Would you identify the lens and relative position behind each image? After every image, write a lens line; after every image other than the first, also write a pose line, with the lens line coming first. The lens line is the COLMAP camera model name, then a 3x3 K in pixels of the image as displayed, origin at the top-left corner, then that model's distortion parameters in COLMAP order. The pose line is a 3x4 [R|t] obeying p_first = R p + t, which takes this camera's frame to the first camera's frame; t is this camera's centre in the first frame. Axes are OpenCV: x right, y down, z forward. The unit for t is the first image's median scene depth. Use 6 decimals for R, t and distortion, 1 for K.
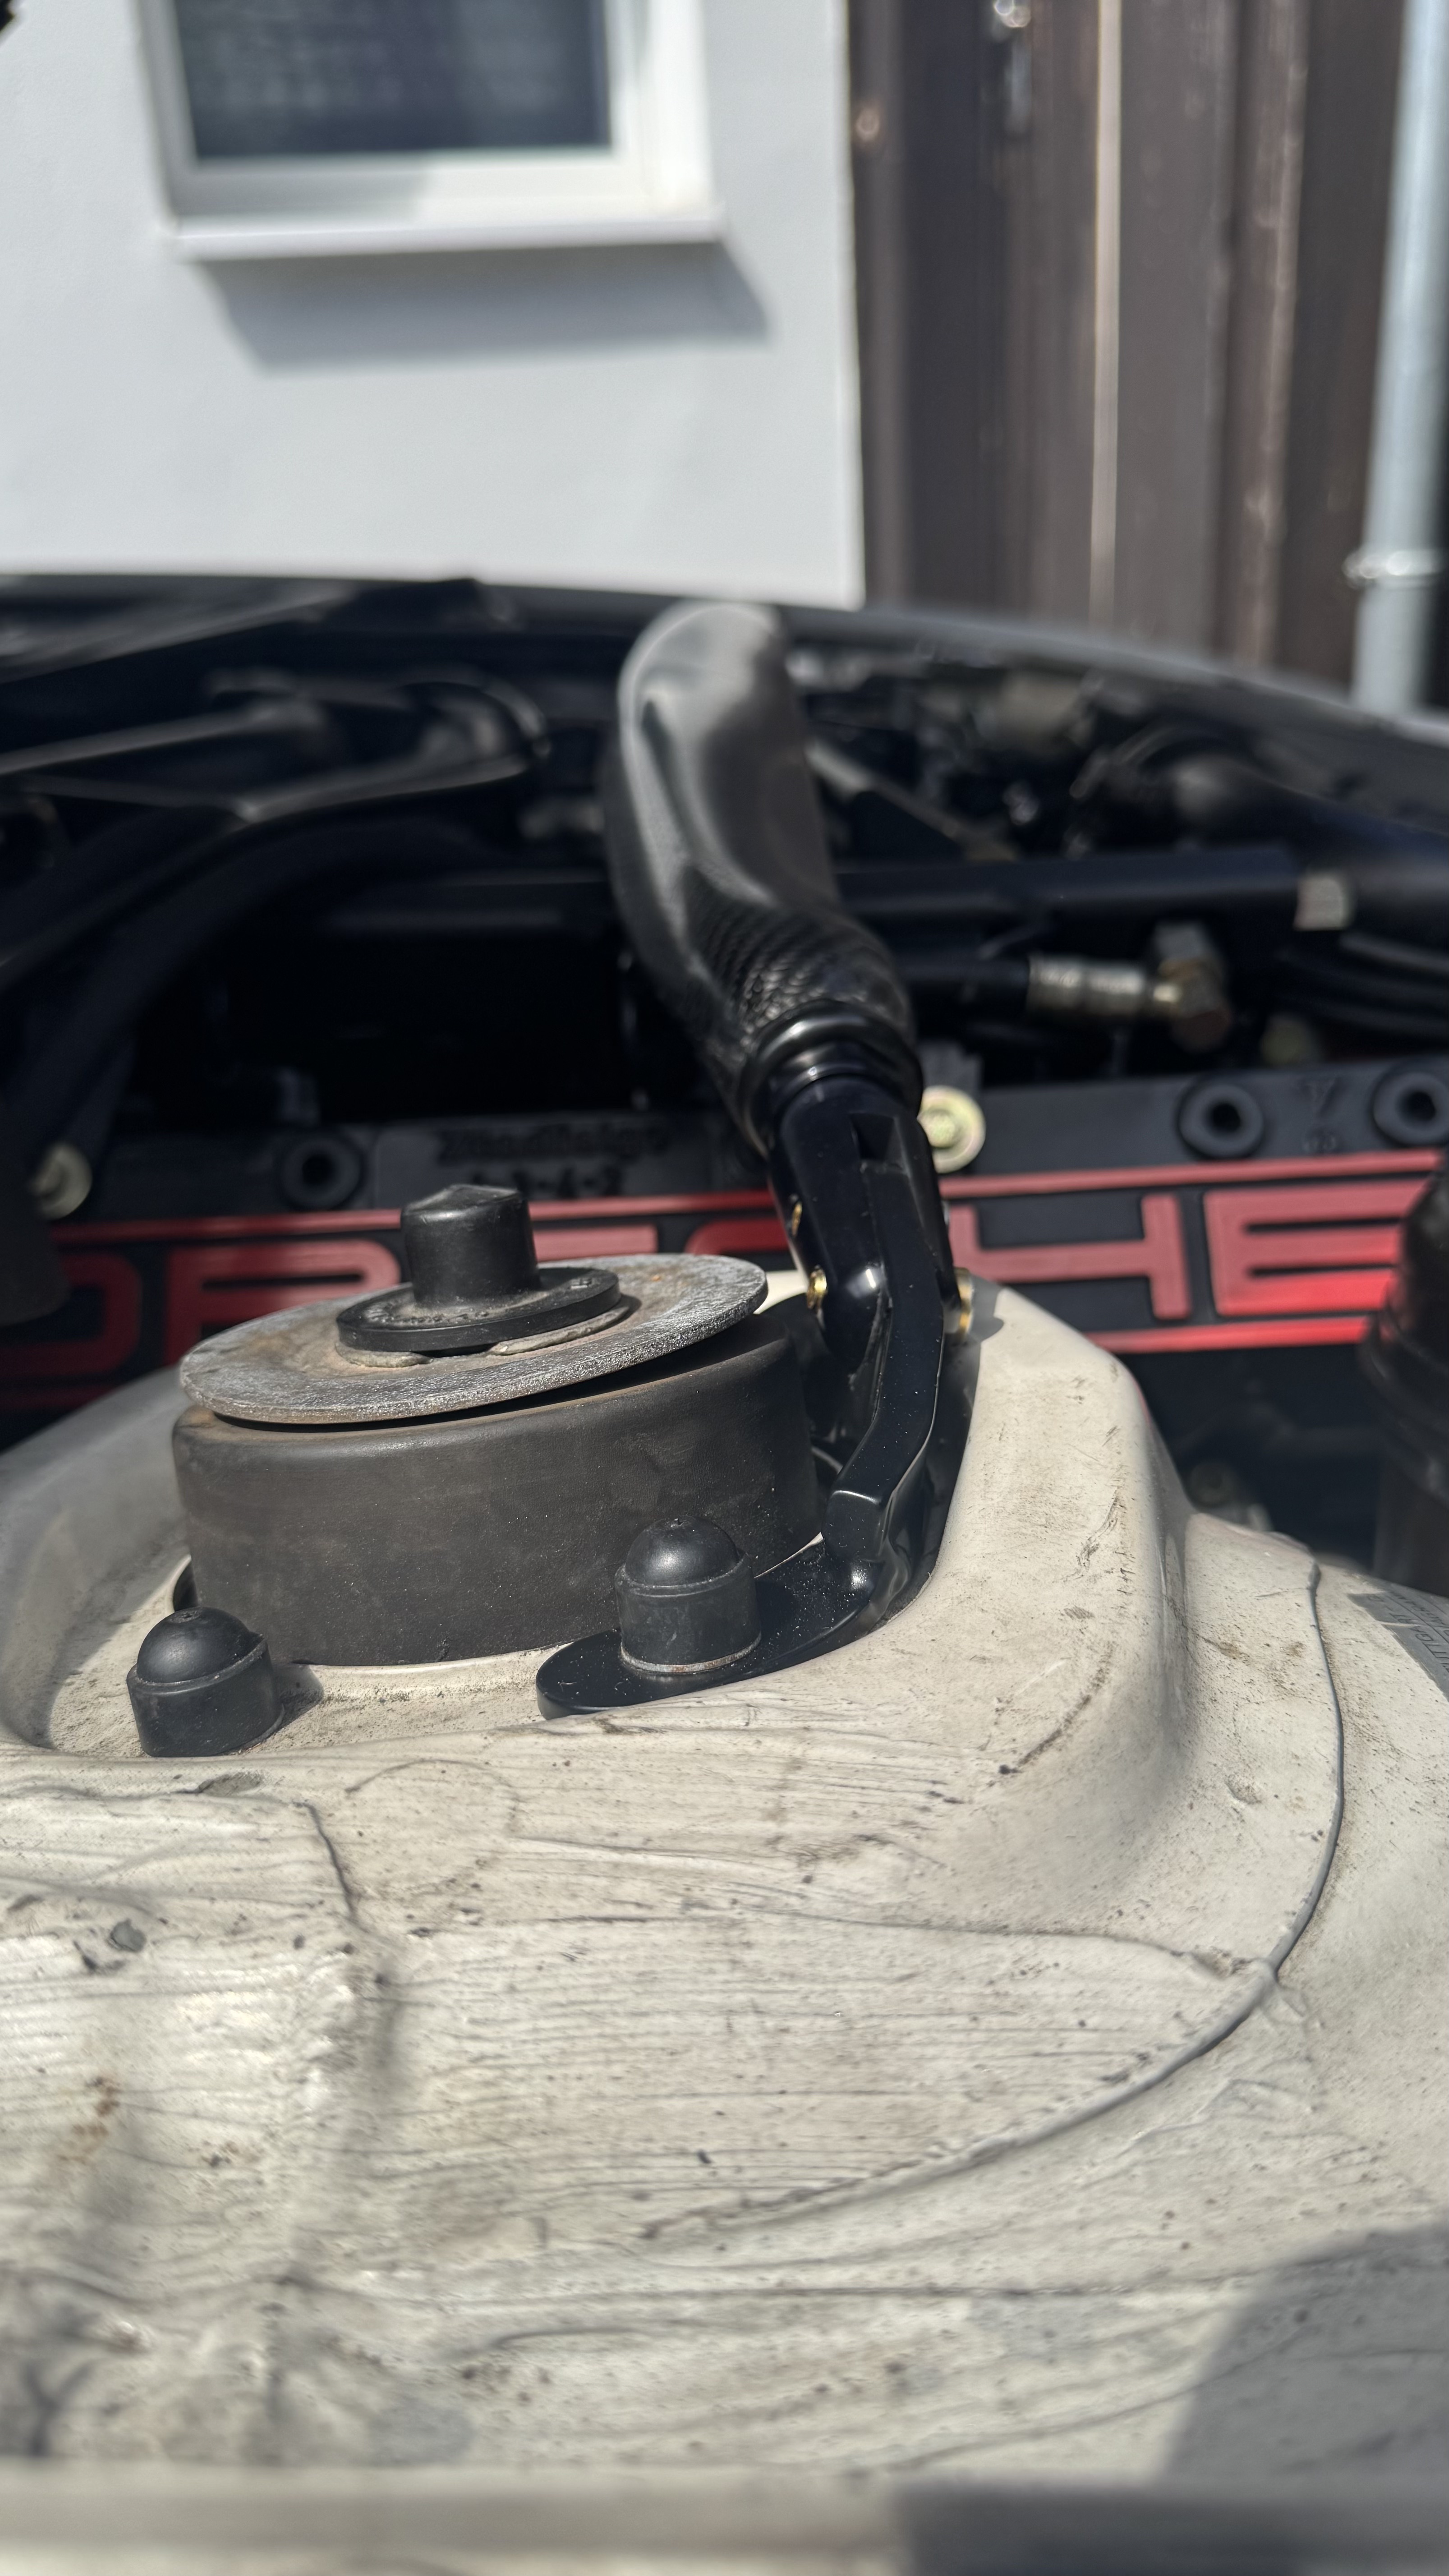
lens RADIAL K [[2039.3, 0, 755.9], [0, 2039.3, 1287.6], [0, 0, 1]] dist [-0.041590, -0.005021]
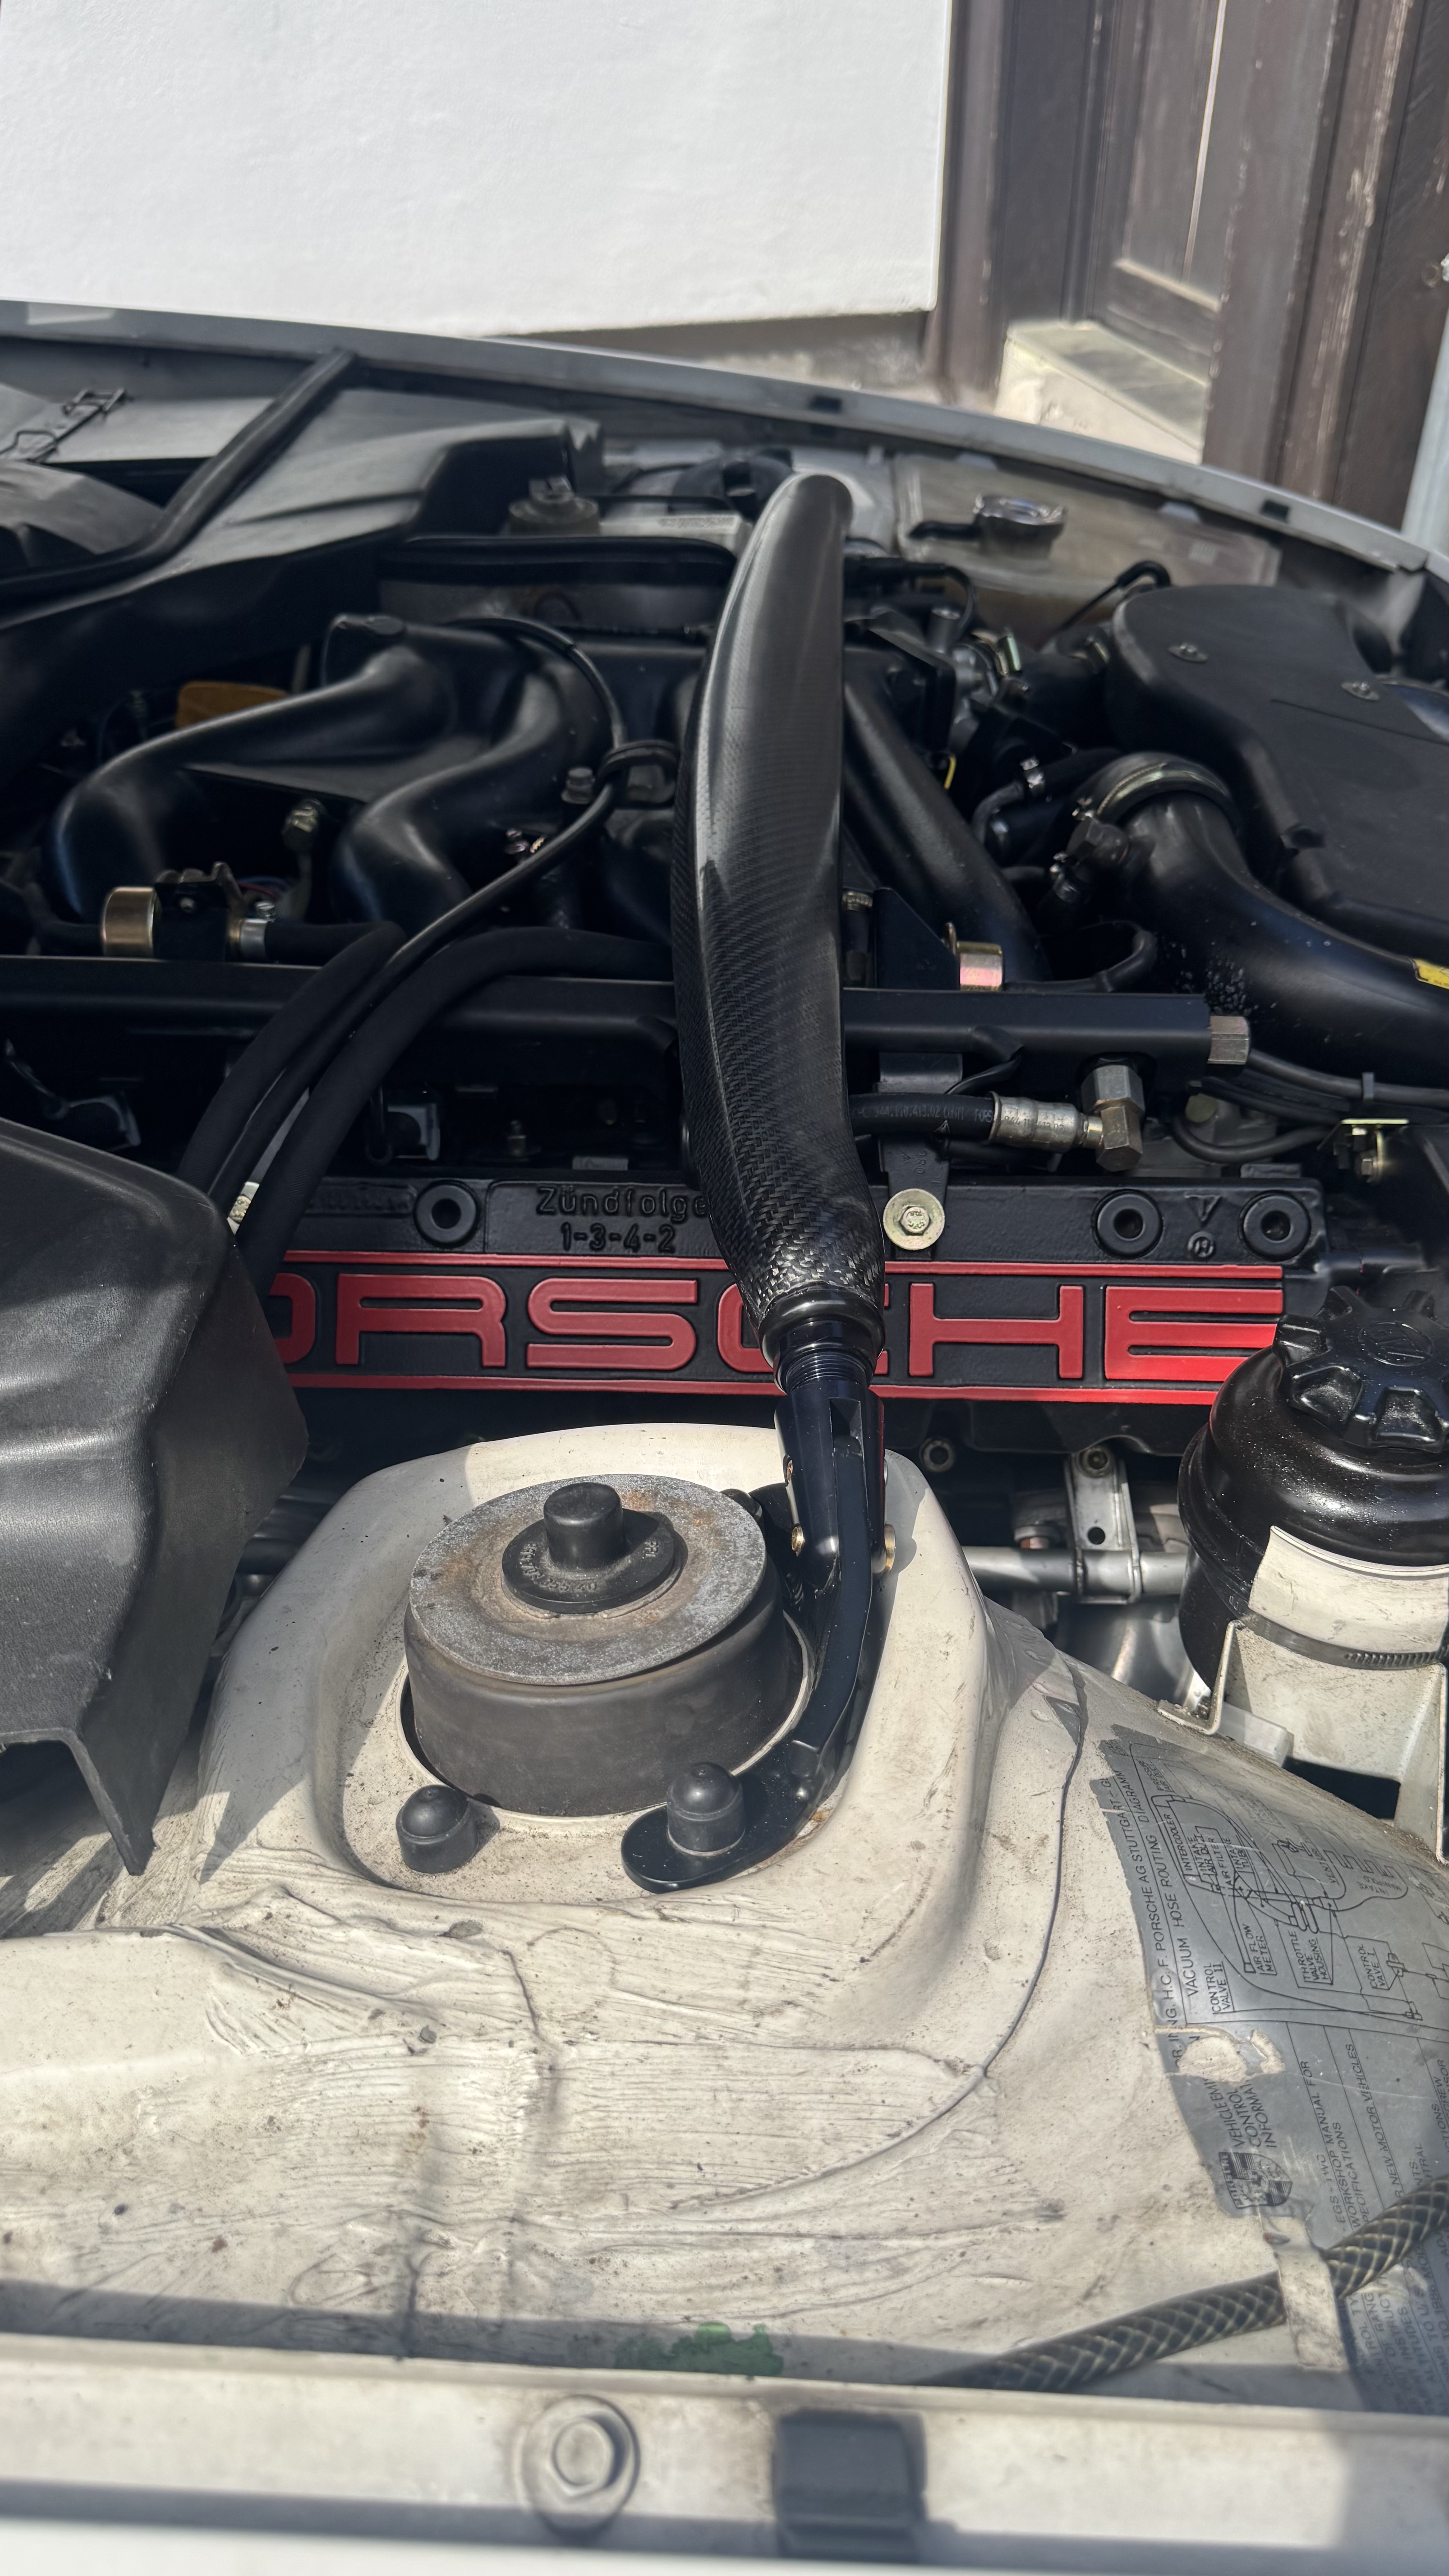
lens RADIAL K [[2039.3, 0, 755.9], [0, 2039.3, 1287.6], [0, 0, 1]] dist [-0.041590, -0.005021]
pose [[0.997736, 0.067251, 0.000917, -0.028560], [-0.065256, 0.964657, 0.255301, -0.973376], [0.016284, -0.254783, 0.966861, -0.808705]]
